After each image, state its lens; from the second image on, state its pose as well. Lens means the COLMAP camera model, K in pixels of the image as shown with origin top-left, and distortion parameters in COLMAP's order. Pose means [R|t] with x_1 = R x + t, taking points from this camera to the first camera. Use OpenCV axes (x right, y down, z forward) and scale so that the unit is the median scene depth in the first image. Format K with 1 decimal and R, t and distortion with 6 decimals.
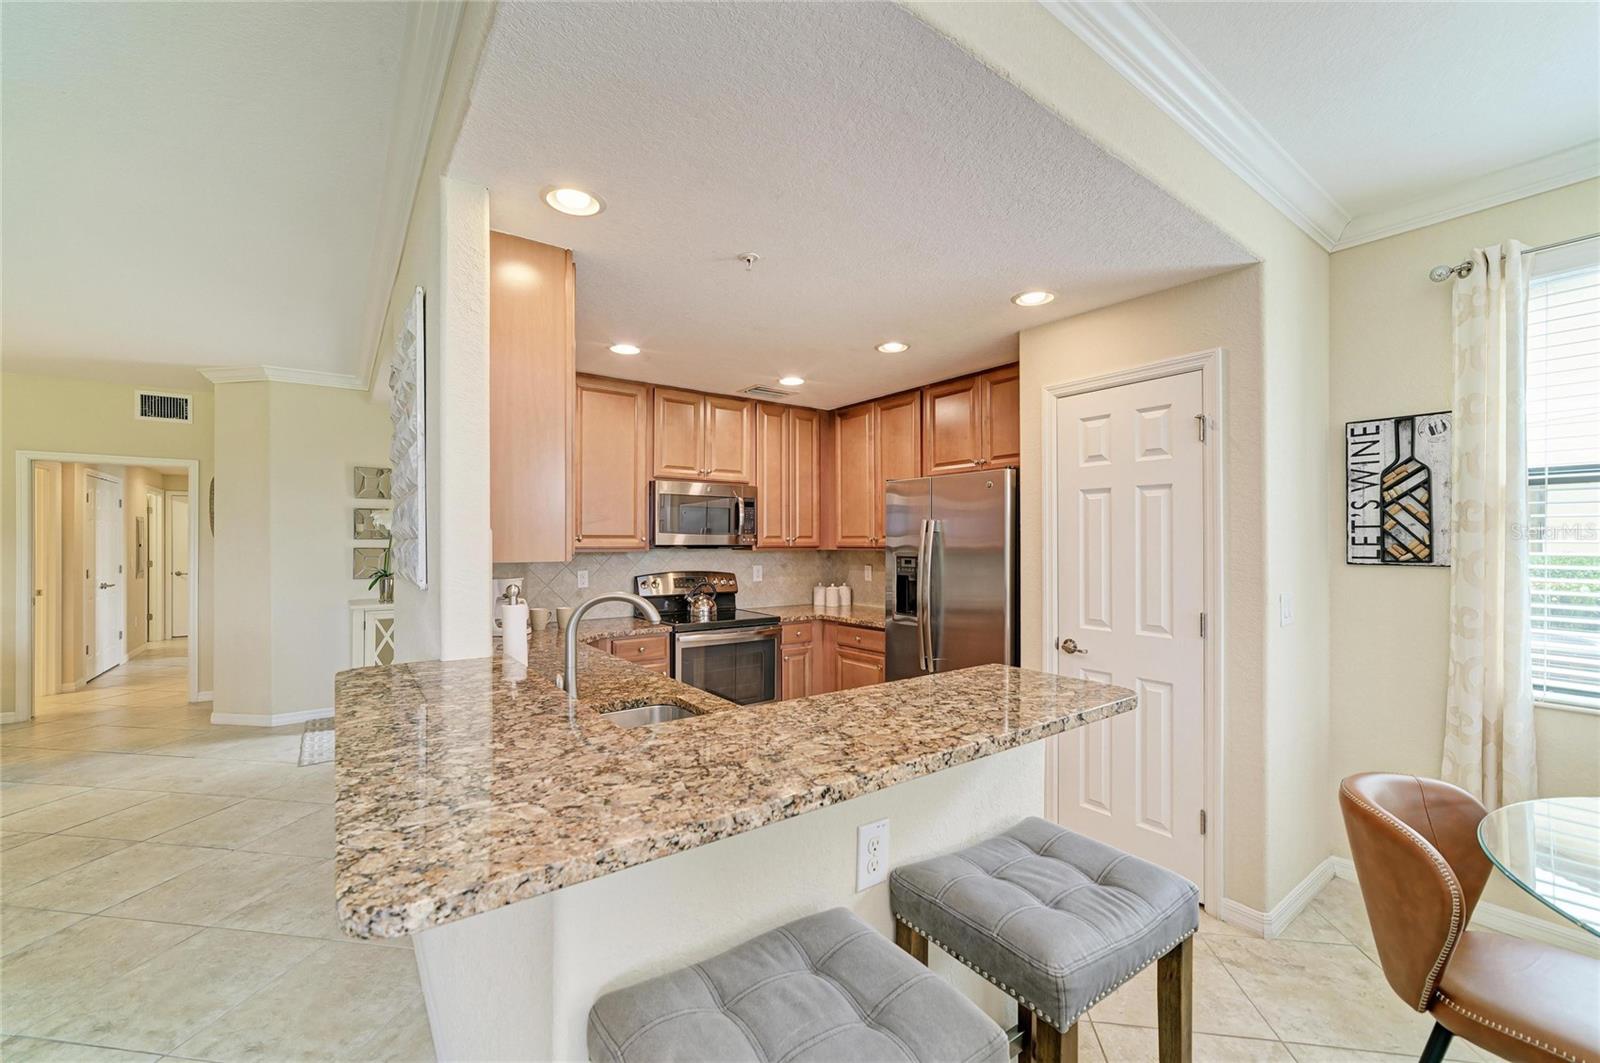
lens RADIAL K [[640.0, 0, 791.6], [0, 640.0, 535.0], [0, 0, 1]] dist [-0.000662, 0.000110]
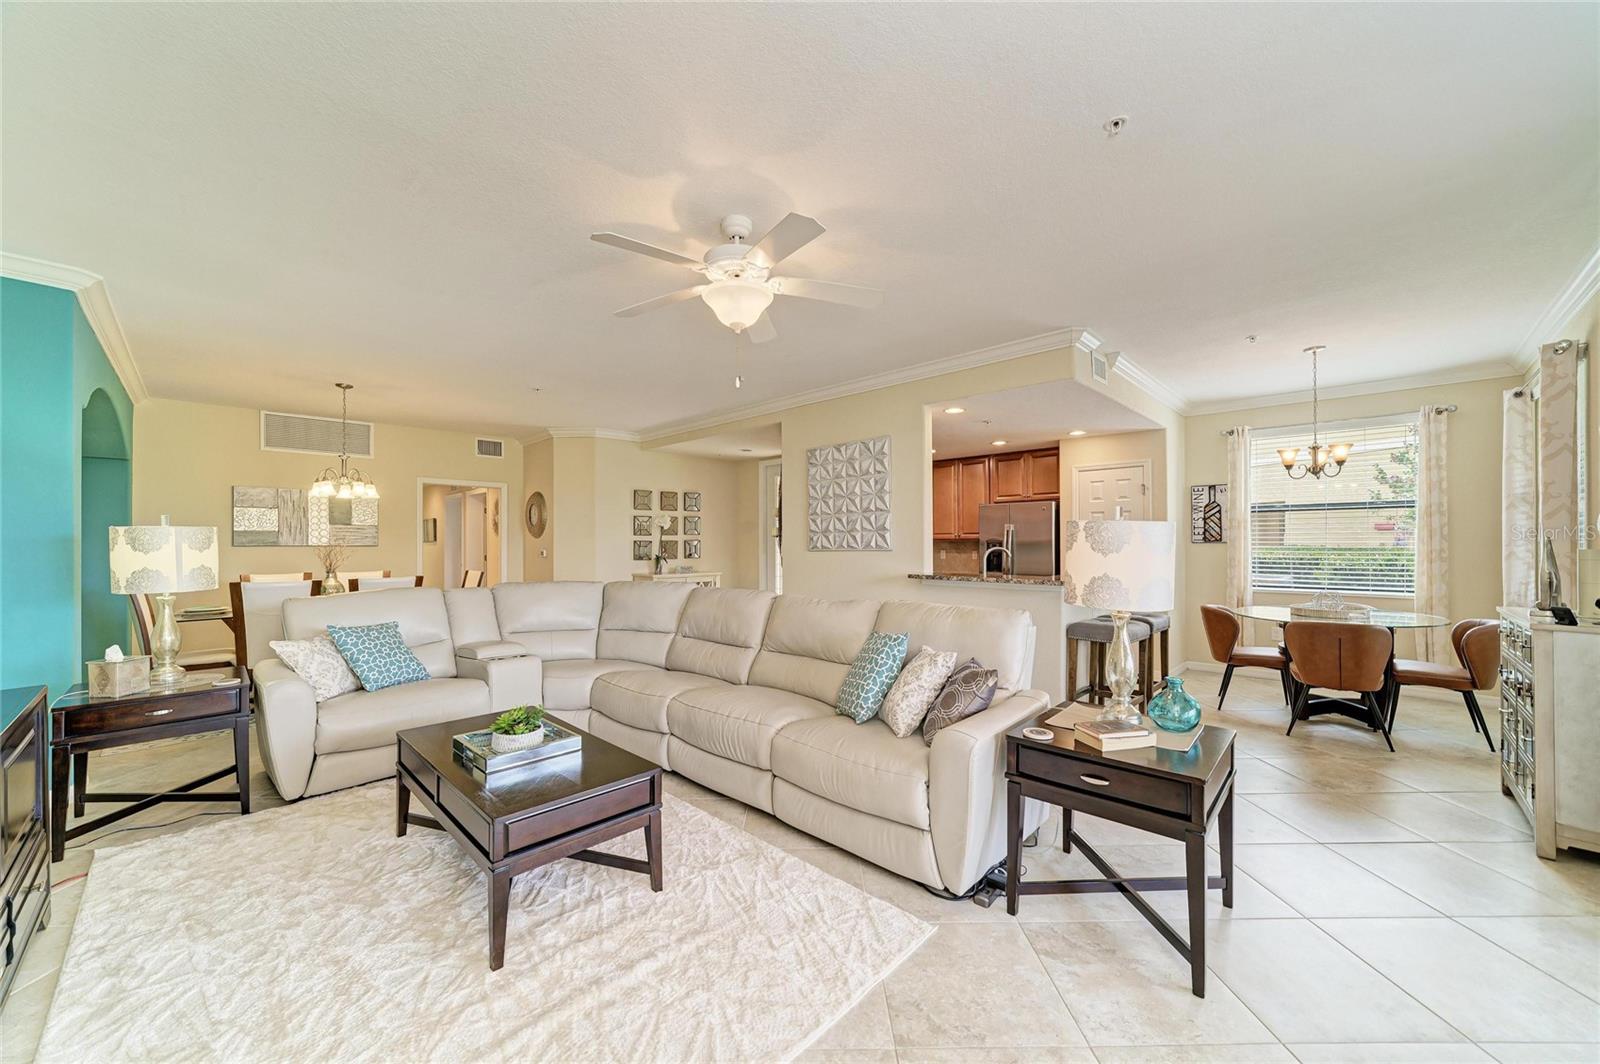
lens RADIAL K [[602.2, 0, 798.8], [0, 602.2, 538.1], [0, 0, 1]] dist [-0.000249, 0.000094]
pose [[0.987079, -0.001058, 0.160231, -1.075571], [0.000944, 0.999999, 0.000787, 0.025315], [-0.160232, -0.000625, 0.987079, -1.129026]]
